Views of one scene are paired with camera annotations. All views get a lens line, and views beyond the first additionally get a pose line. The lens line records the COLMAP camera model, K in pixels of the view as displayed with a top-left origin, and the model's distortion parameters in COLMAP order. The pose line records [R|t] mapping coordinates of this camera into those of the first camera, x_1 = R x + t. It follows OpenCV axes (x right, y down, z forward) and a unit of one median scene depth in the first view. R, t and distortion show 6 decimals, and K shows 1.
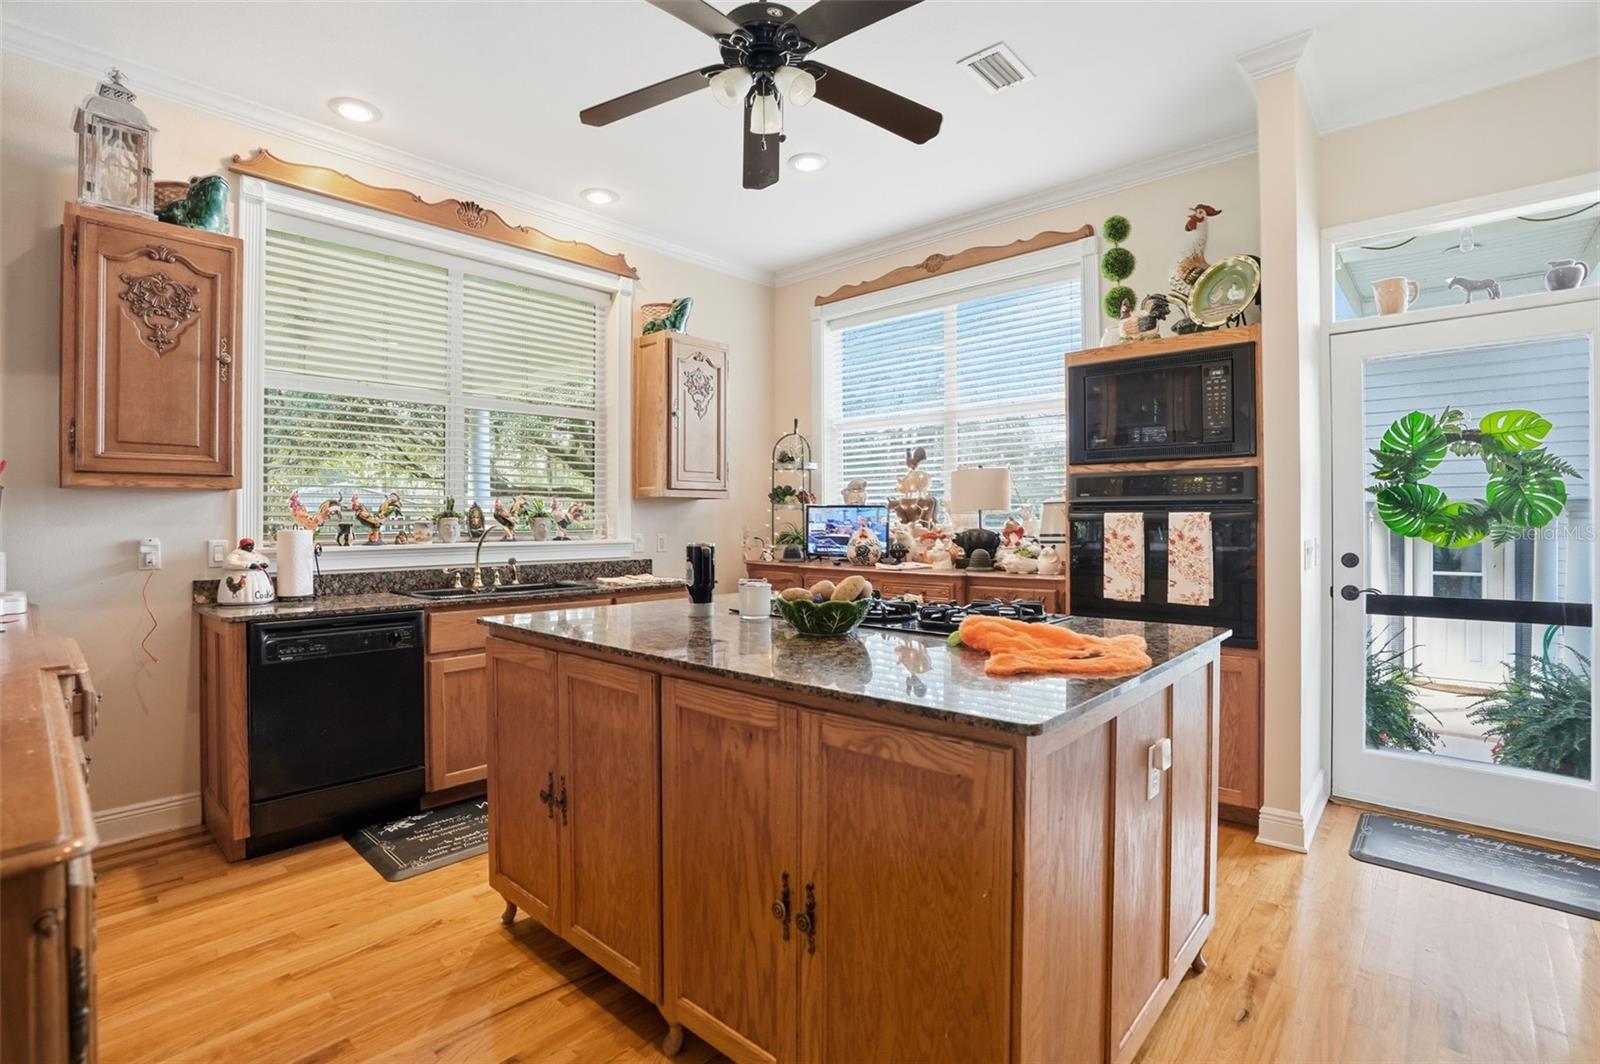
lens RADIAL K [[753.2, 0, 795.1], [0, 753.2, 521.4], [0, 0, 1]] dist [-0.033378, 0.001024]
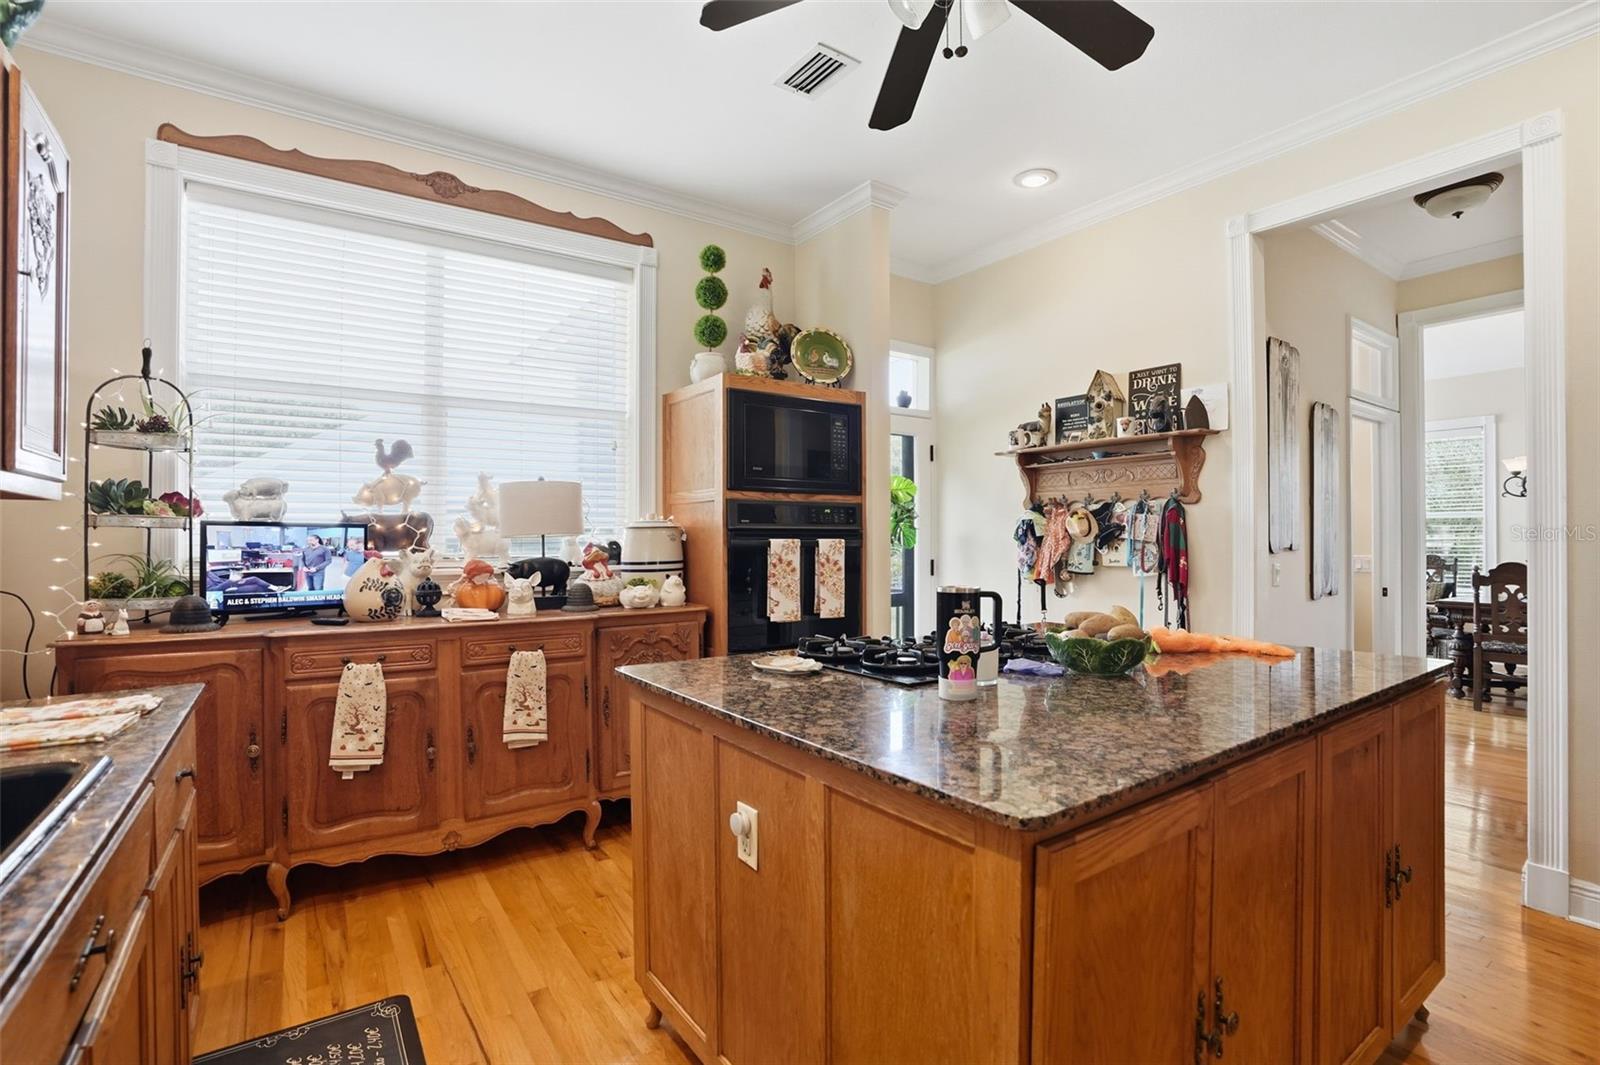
lens RADIAL K [[753.2, 0, 797.1], [0, 753.2, 535.8], [0, 0, 1]] dist [-0.033378, 0.001024]
pose [[0.230409, 0.007133, 0.973068, -0.571269], [0.003109, 0.999963, -0.008066, -0.007136], [-0.973089, 0.004884, 0.230378, 0.703216]]
